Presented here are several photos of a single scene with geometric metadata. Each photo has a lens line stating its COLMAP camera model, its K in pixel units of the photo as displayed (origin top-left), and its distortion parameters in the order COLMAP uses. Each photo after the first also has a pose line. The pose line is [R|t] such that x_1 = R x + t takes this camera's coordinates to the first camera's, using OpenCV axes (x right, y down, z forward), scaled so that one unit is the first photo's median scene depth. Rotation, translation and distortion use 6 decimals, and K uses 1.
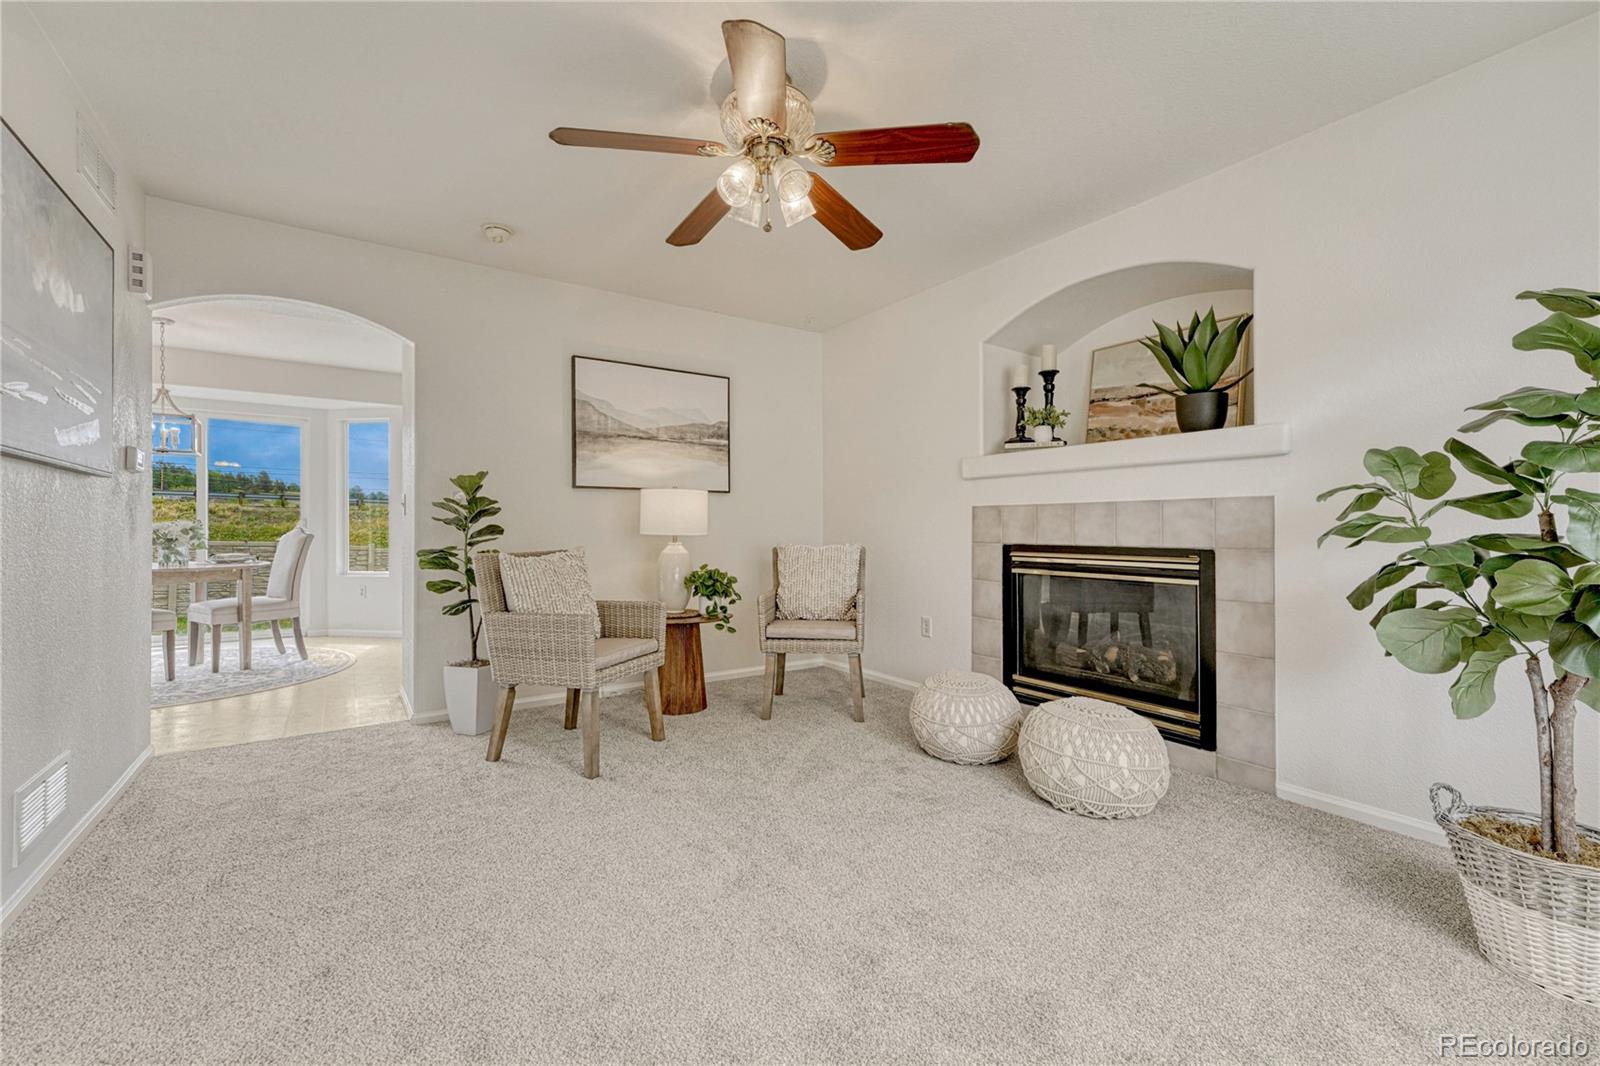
lens RADIAL K [[680.6, 0, 828.8], [0, 680.6, 524.9], [0, 0, 1]] dist [0.001879, 0.000848]
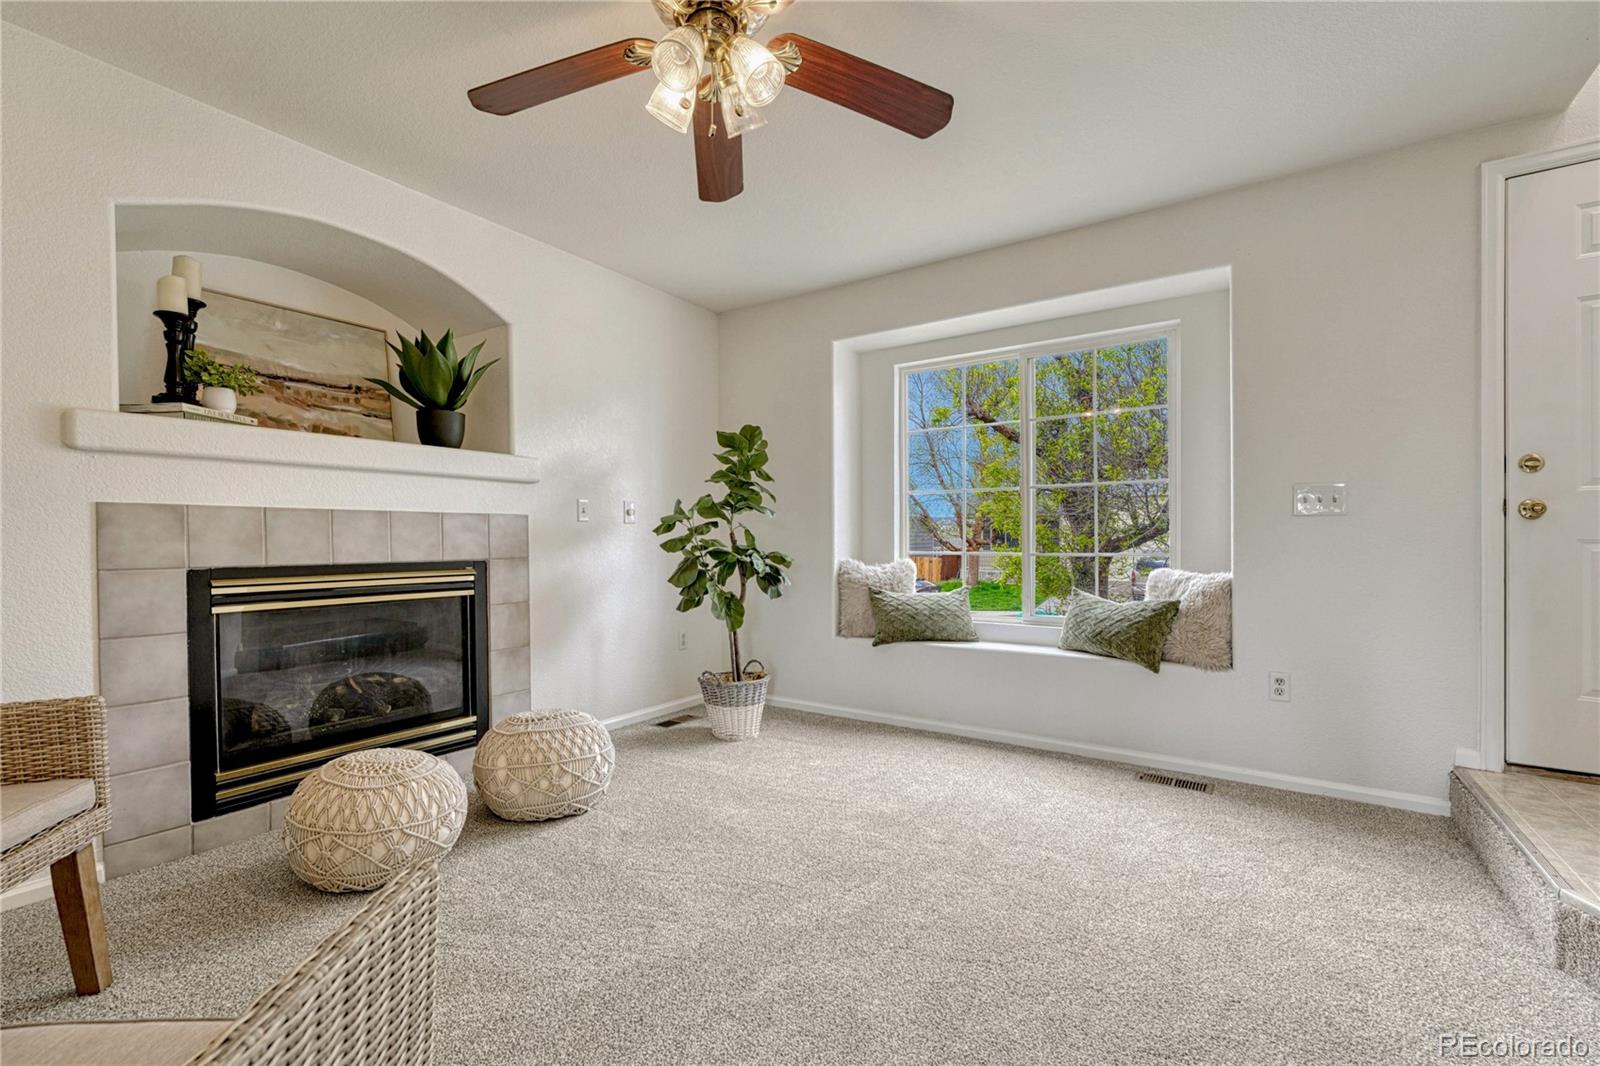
lens RADIAL K [[649.8, 0, 797.7], [0, 649.8, 541.6], [0, 0, 1]] dist [0.007277, 0.000022]
pose [[-0.332444, -0.003096, 0.943118, -0.574427], [0.002366, 0.999989, 0.004117, 0.002389], [-0.943120, 0.003600, -0.332433, 0.835019]]
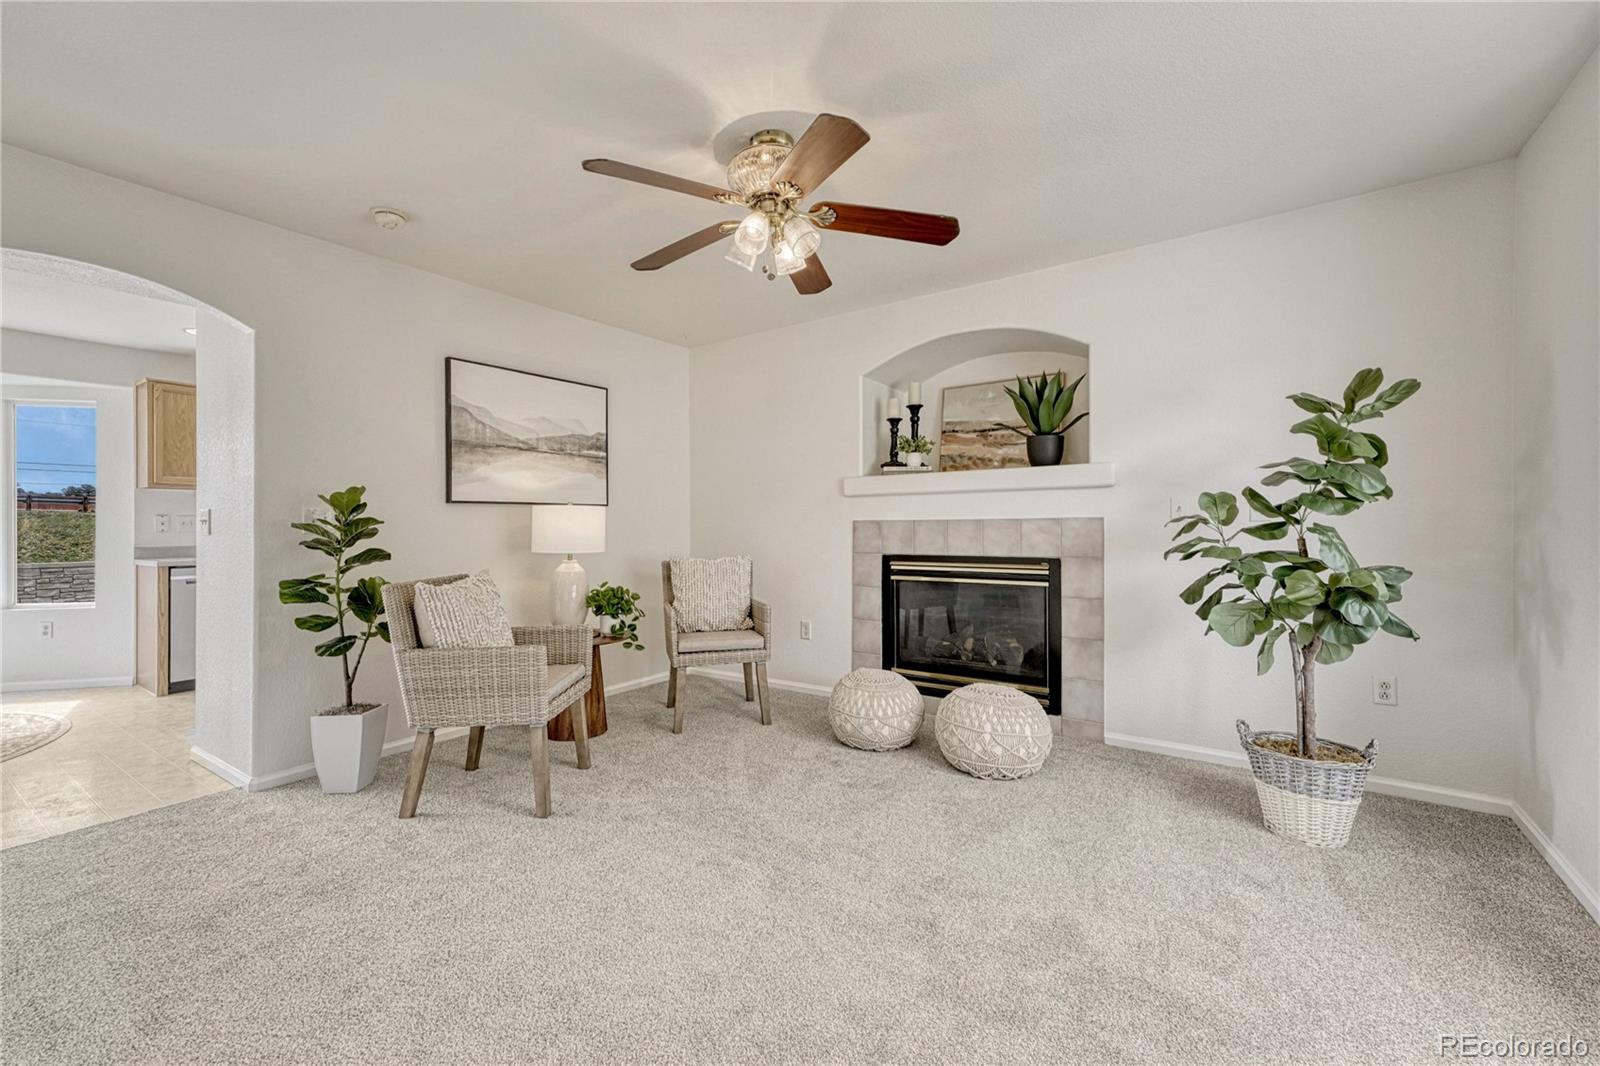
lens RADIAL K [[660.1, 0, 842.4], [0, 660.1, 521.6], [0, 0, 1]] dist [0.000439, 0.000419]
pose [[0.929993, -0.004703, 0.367546, -0.262385], [0.005132, 0.999987, -0.000190, -0.033286], [-0.367540, 0.002063, 0.930005, -0.008408]]
